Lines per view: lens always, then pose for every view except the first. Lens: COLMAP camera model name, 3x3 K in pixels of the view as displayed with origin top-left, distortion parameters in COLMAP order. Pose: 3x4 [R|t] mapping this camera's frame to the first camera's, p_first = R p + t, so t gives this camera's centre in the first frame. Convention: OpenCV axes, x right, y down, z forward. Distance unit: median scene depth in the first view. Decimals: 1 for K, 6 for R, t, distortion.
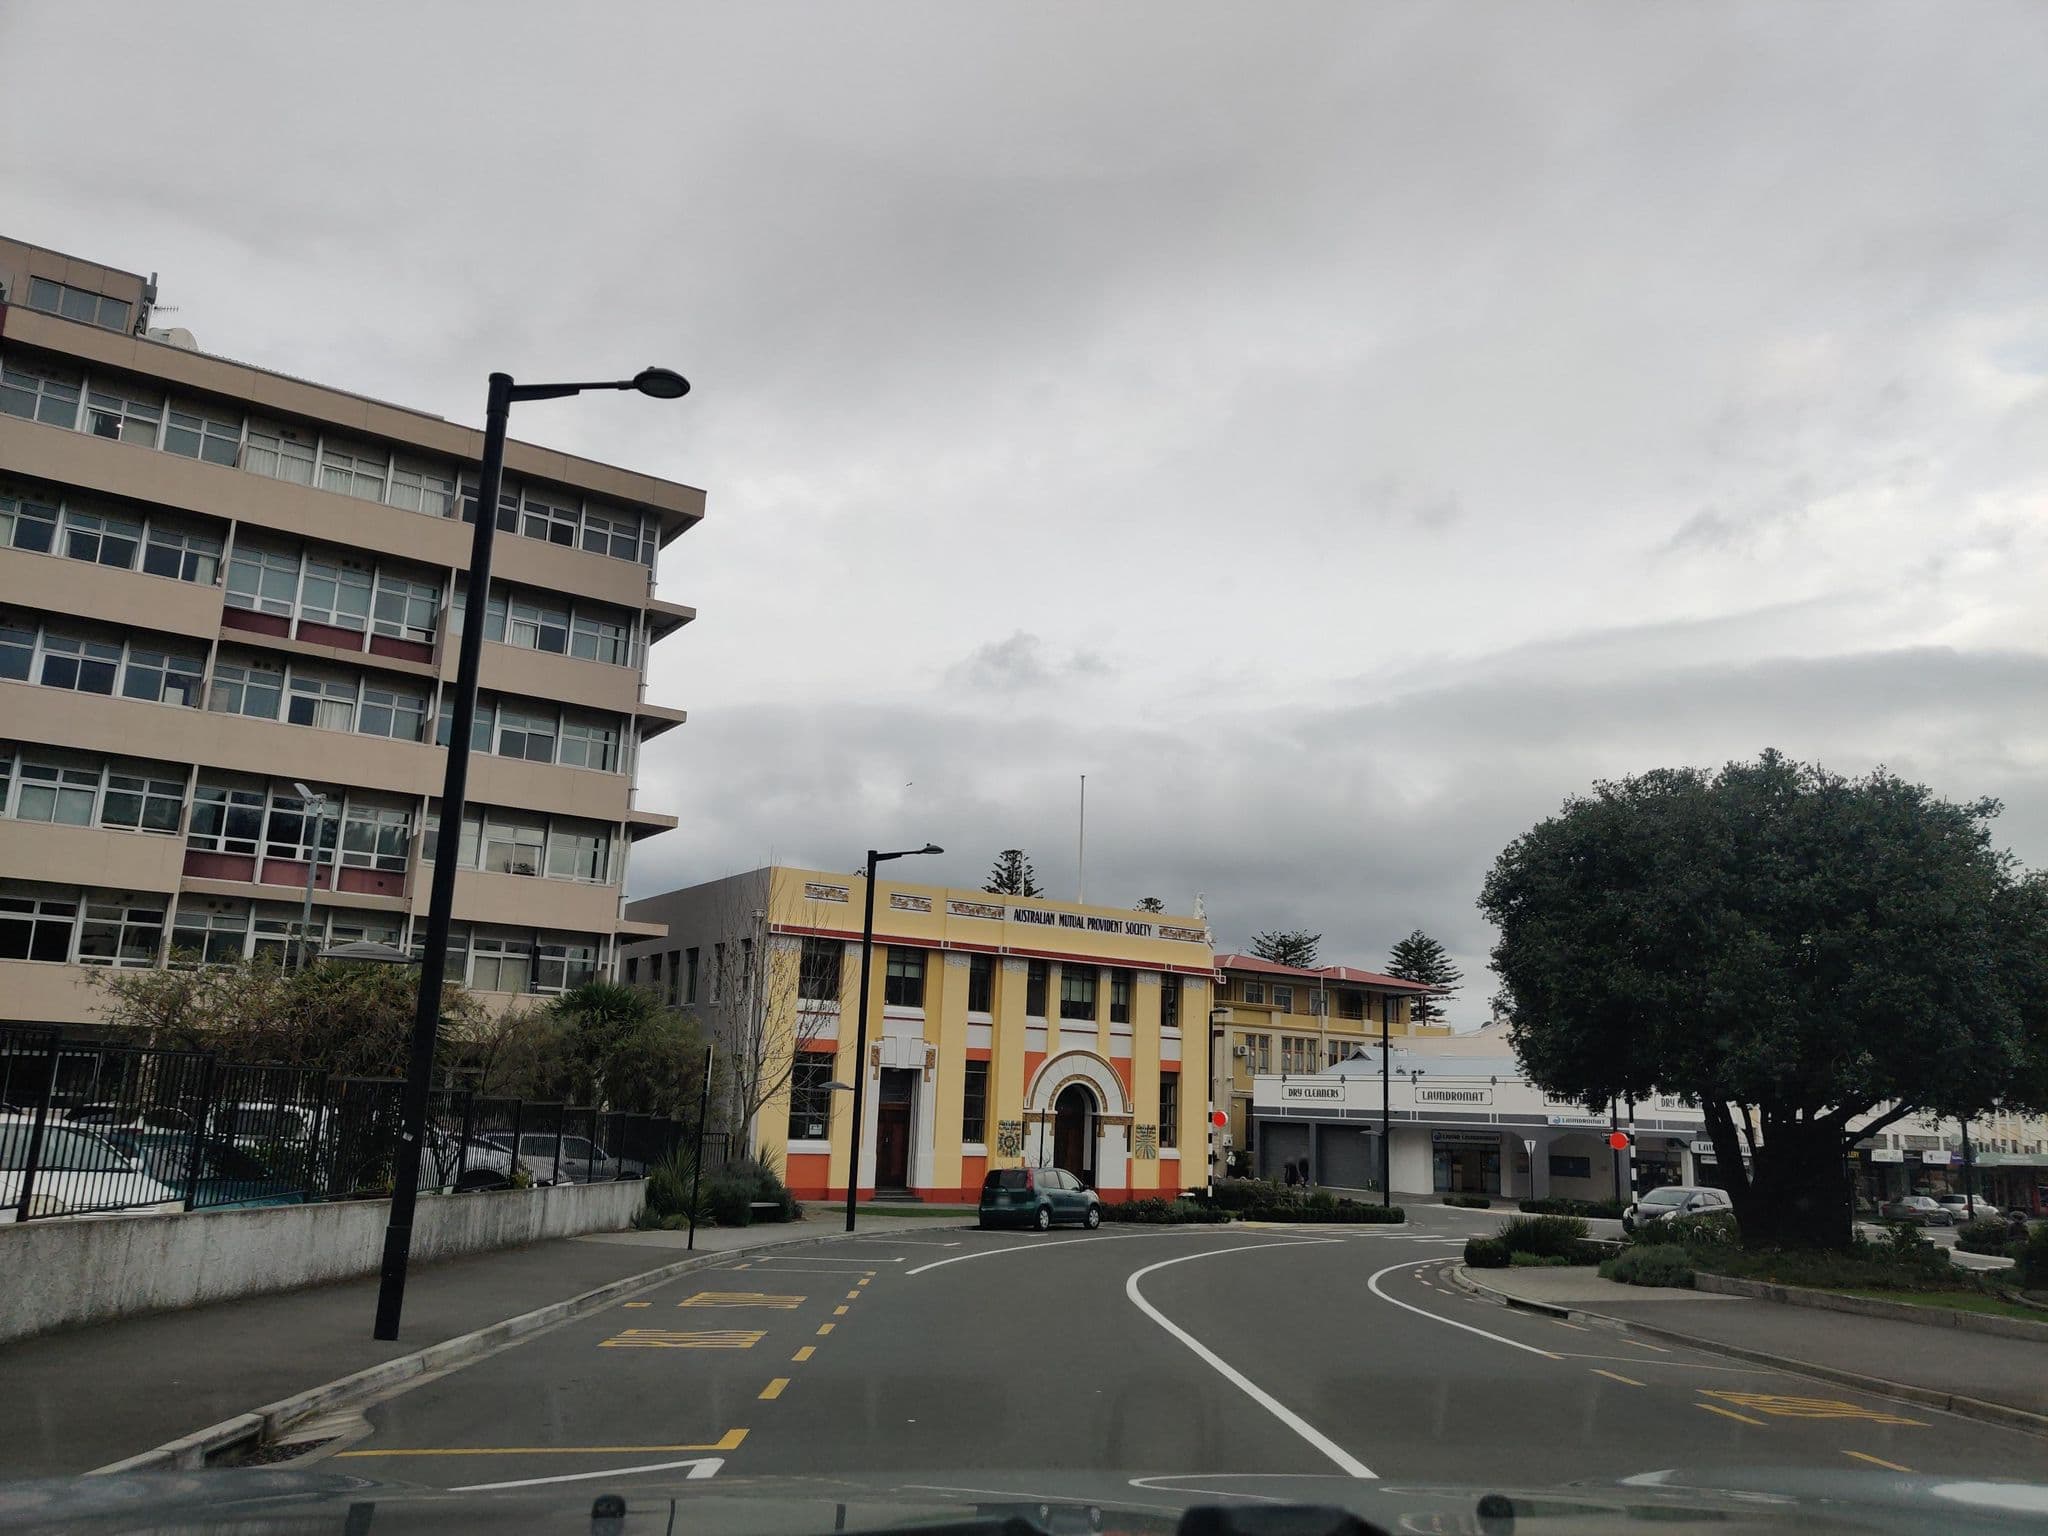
lens RADIAL K [[1523.7, 0, 1027.3], [0, 1523.7, 774.5], [0, 0, 1]] dist [0.048596, -0.081093]
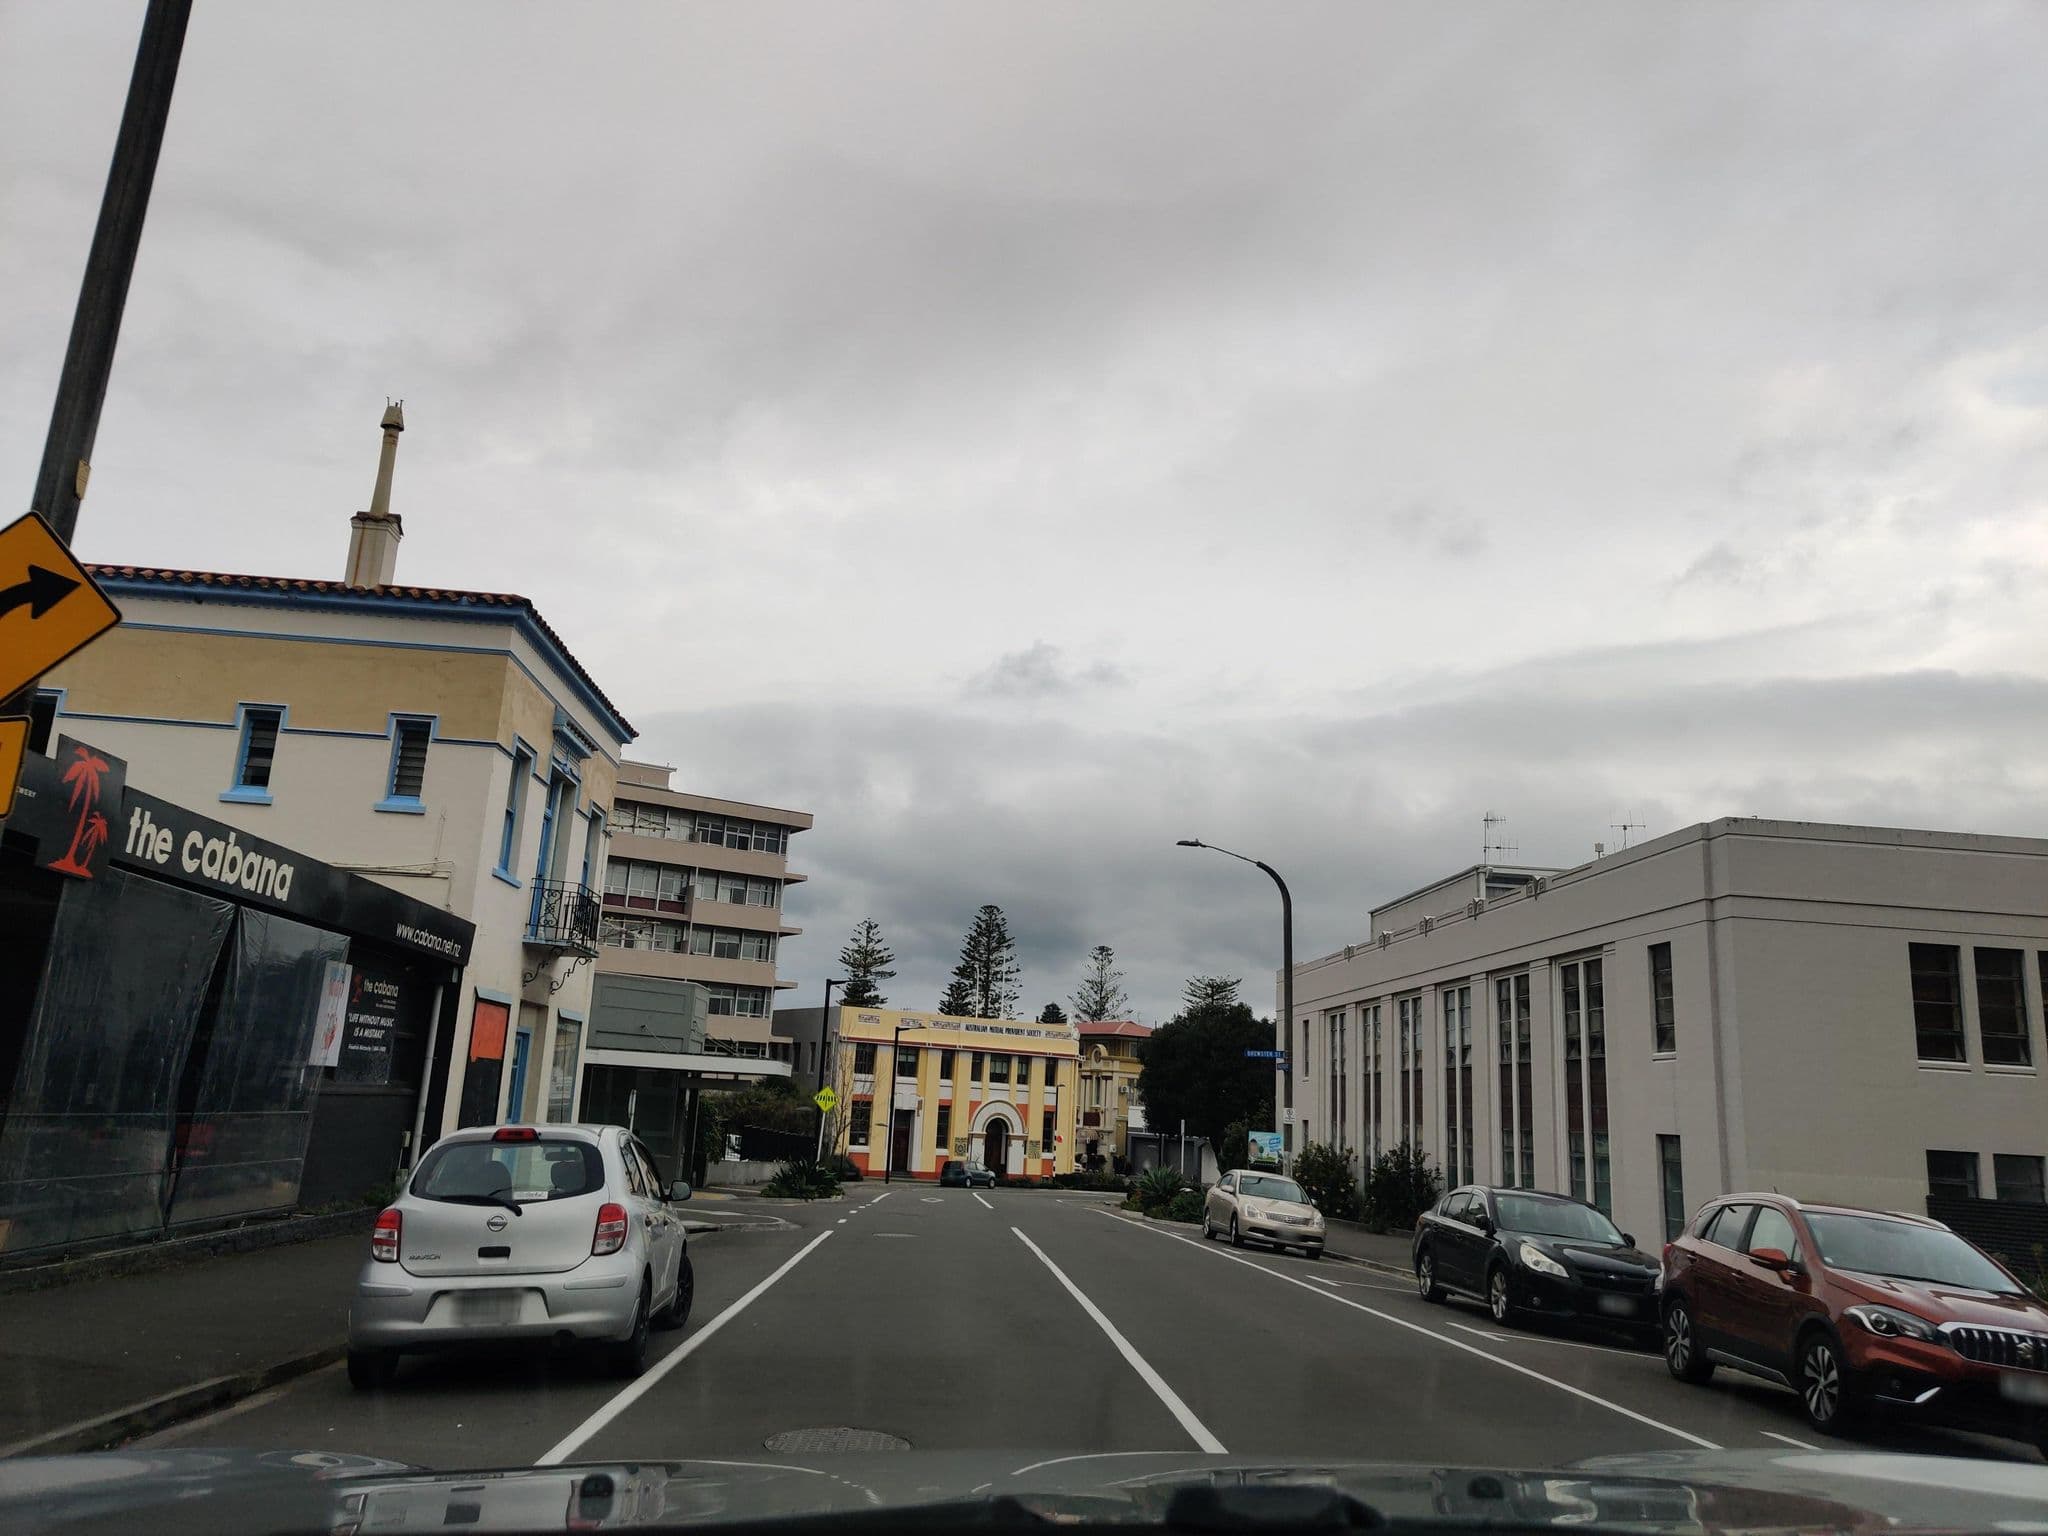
lens RADIAL K [[1540.8, 0, 970.5], [0, 1540.8, 693.2], [0, 0, 1]] dist [0.056931, 0.000553]
pose [[0.998465, 0.006319, -0.055016, 0.100324], [-0.008539, 0.999154, -0.040226, -0.245505], [0.054716, 0.040634, 0.997675, -0.937118]]
